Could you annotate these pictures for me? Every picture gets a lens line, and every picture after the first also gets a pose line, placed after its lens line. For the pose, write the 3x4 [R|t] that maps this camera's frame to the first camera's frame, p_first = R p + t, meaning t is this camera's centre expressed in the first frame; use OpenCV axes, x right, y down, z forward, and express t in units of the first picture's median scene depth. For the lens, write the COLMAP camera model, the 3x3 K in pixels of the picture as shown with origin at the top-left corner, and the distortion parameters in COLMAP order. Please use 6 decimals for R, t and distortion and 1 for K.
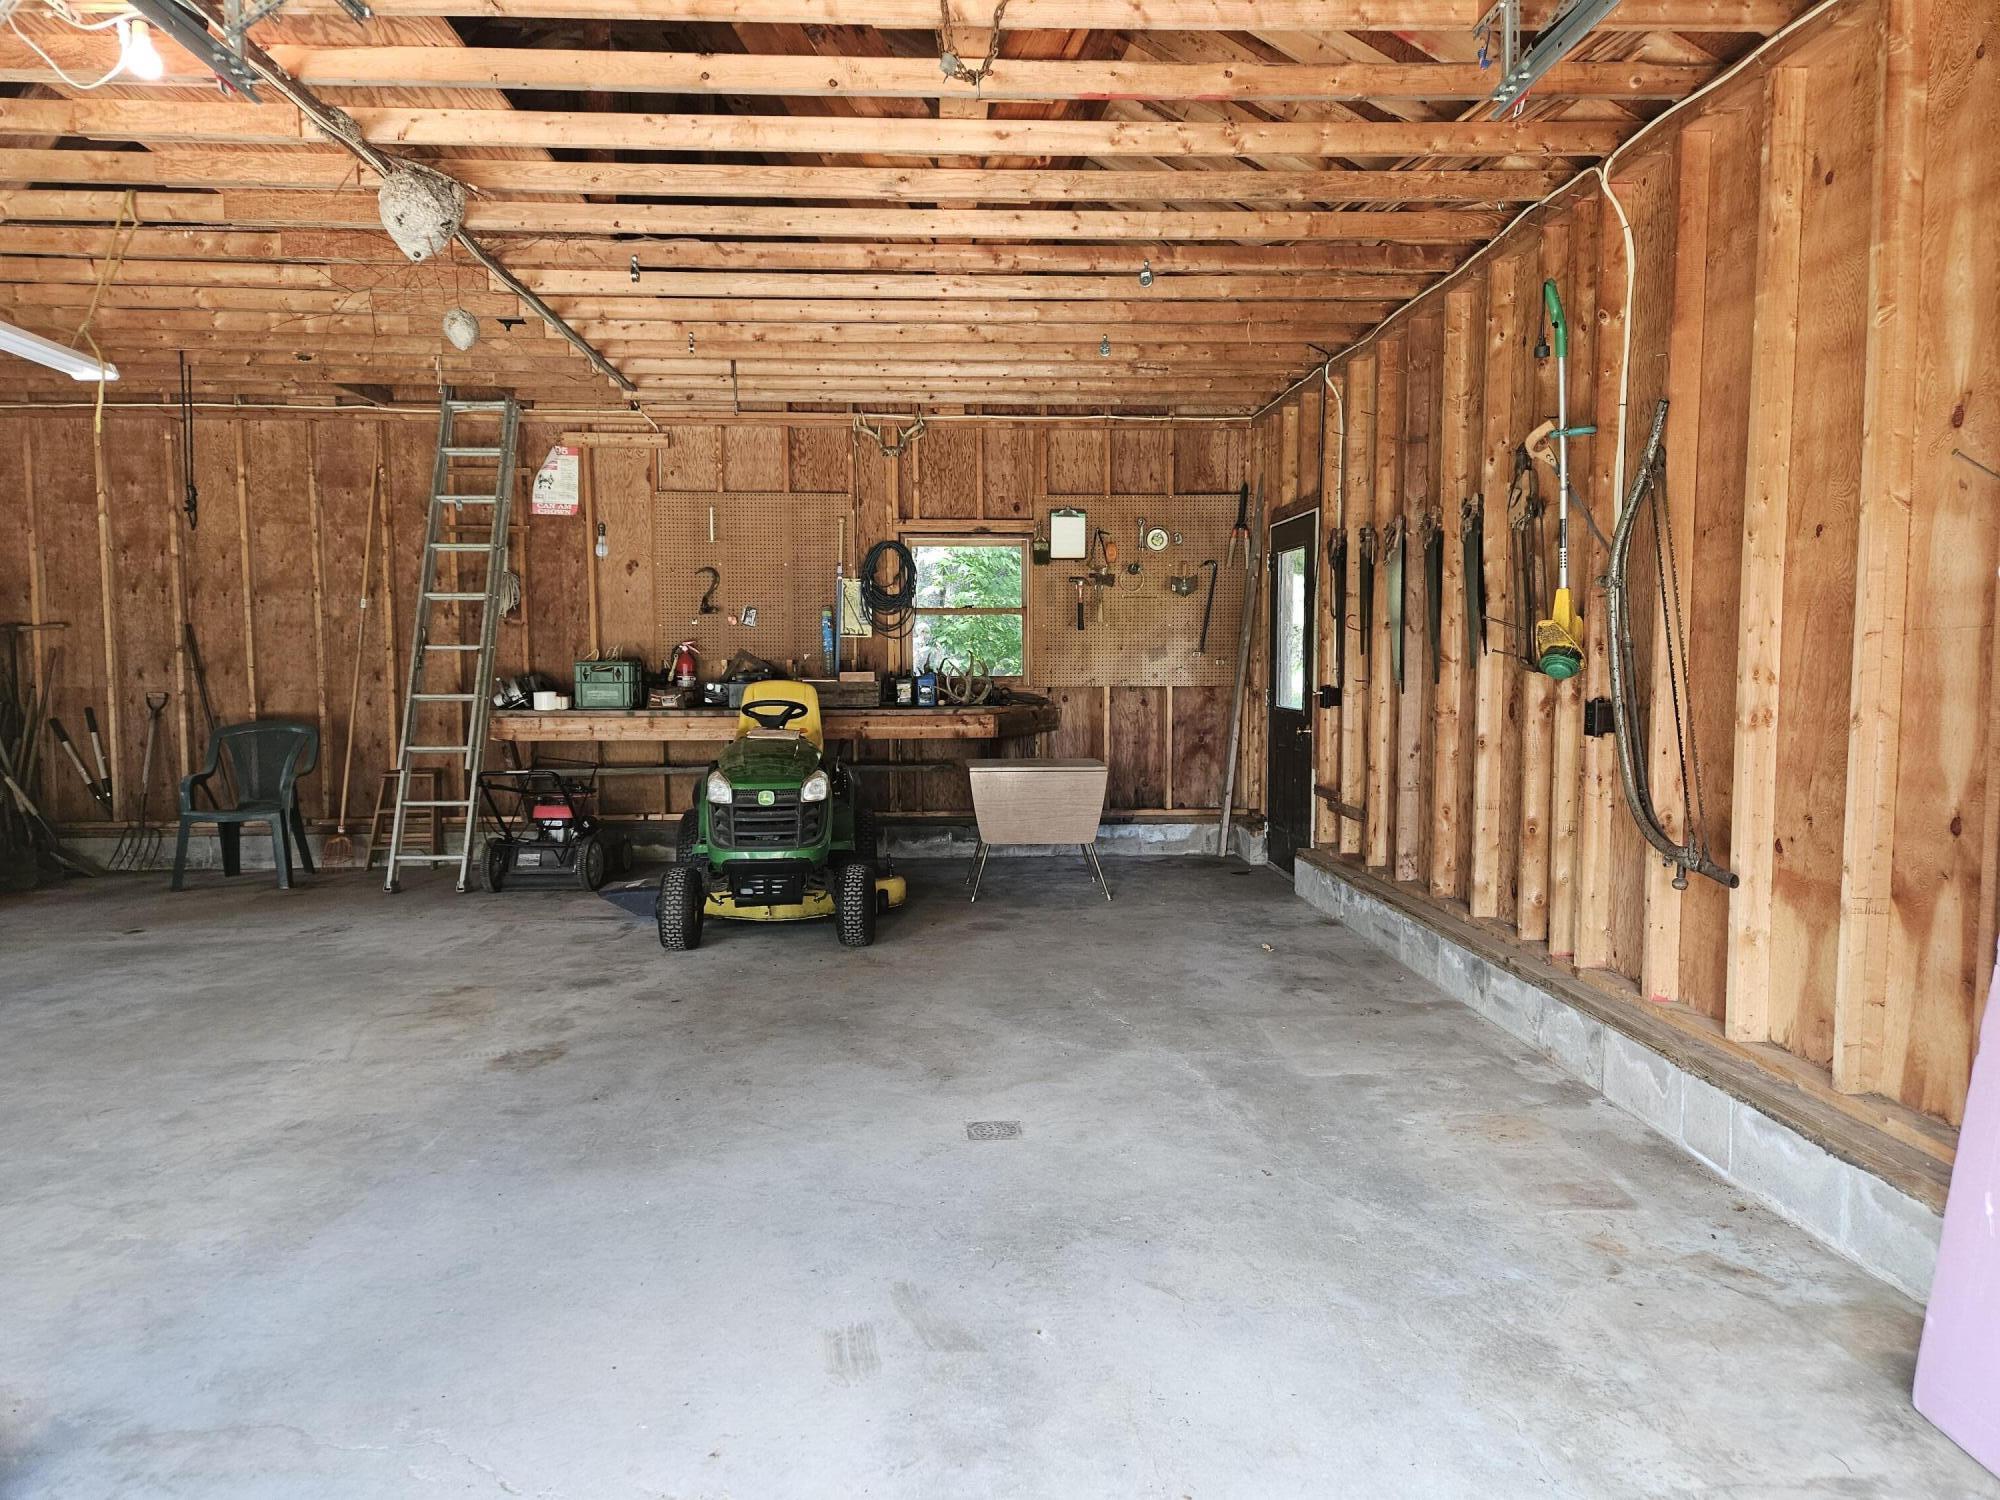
lens RADIAL K [[1330.4, 0, 1006.2], [0, 1330.4, 743.2], [0, 0, 1]] dist [0.064559, -0.047630]
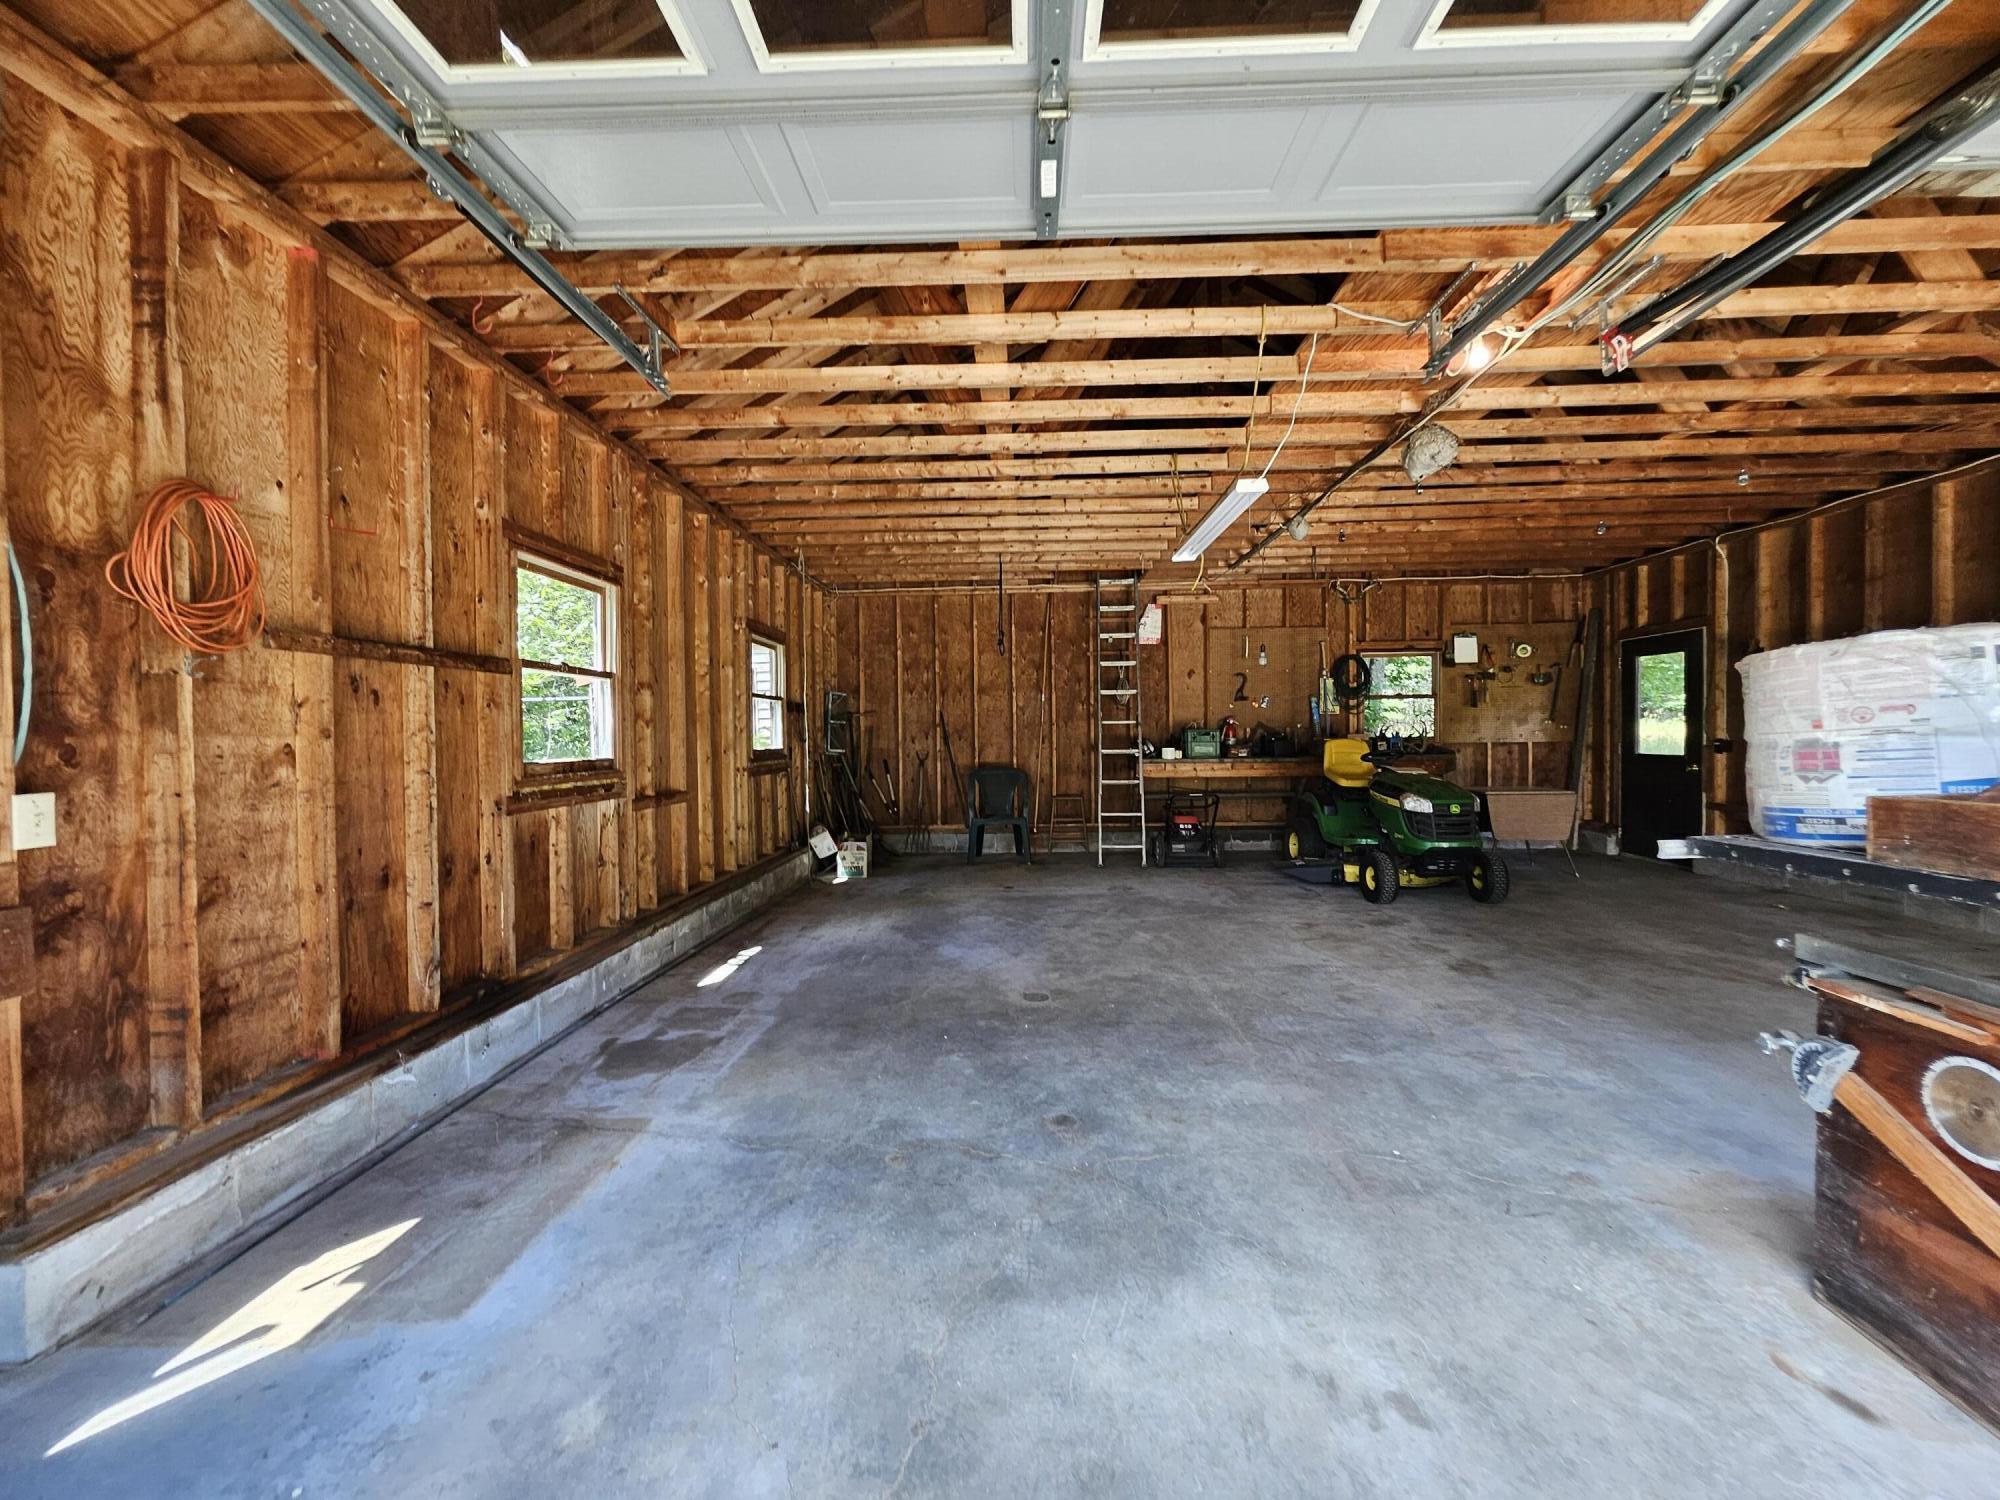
lens RADIAL K [[793.2, 0, 996.4], [0, 793.2, 740.7], [0, 0, 1]] dist [0.008680, -0.000104]
pose [[0.995355, -0.008144, -0.095926, -0.438229], [0.002599, 0.998326, -0.057783, 0.009037], [0.096236, 0.057265, 0.993710, -0.005591]]
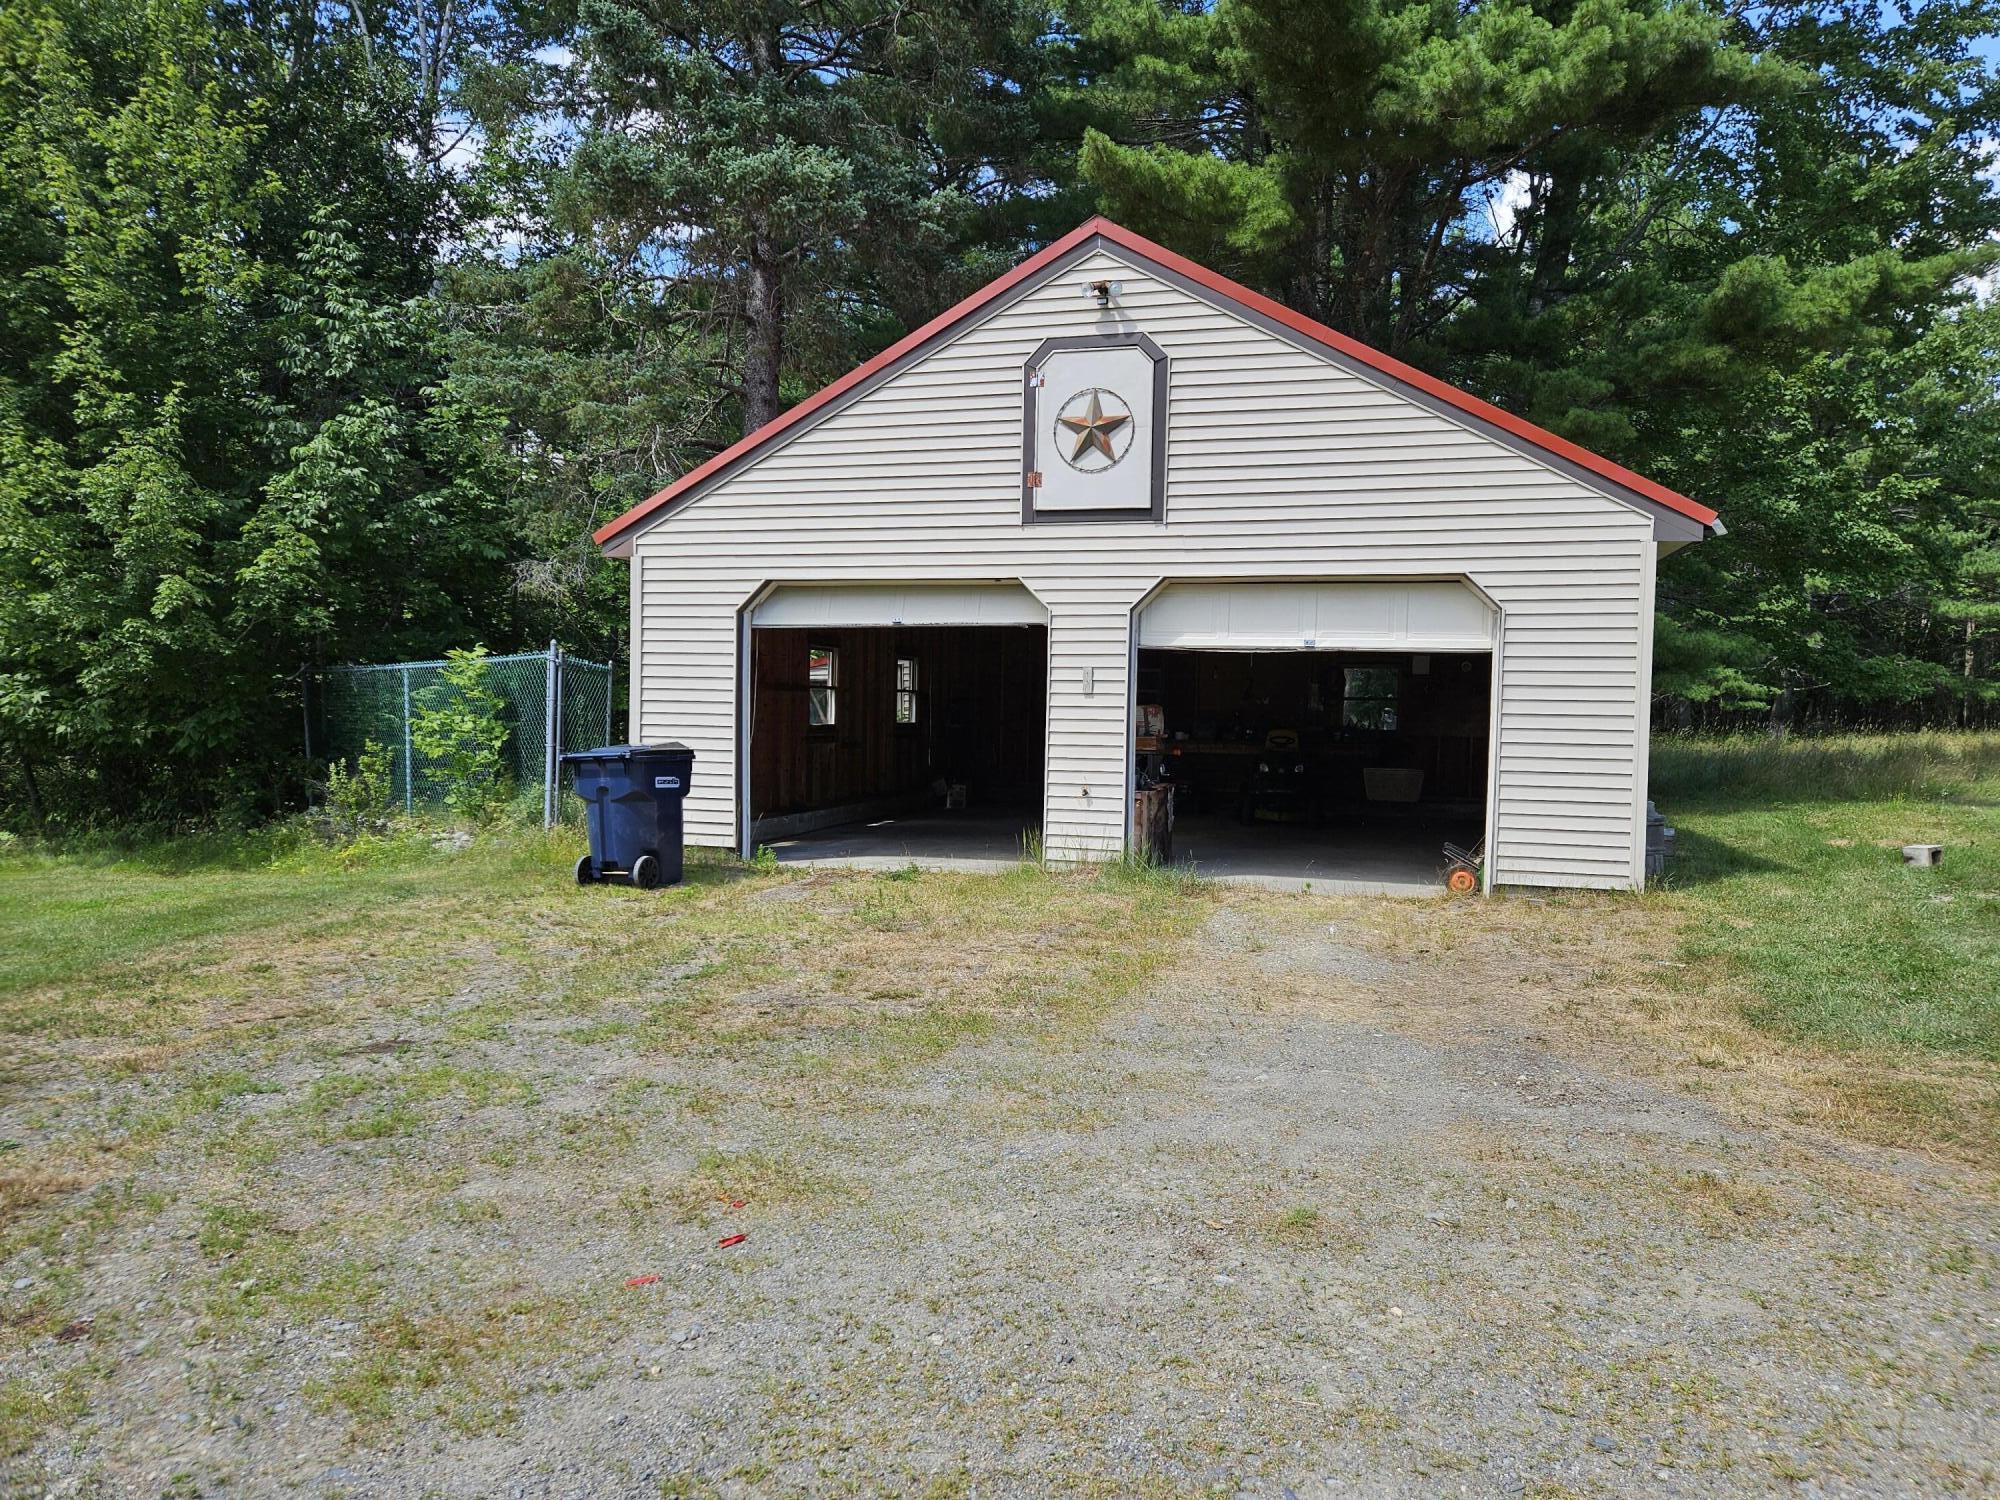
lens RADIAL K [[1330.4, 0, 1006.2], [0, 1330.4, 743.2], [0, 0, 1]] dist [0.064559, -0.047630]
pose [[0.942416, 0.027953, -0.333272, 0.140754], [-0.041772, 0.998536, -0.034370, 0.071286], [0.331823, 0.046312, 0.942204, -1.241465]]
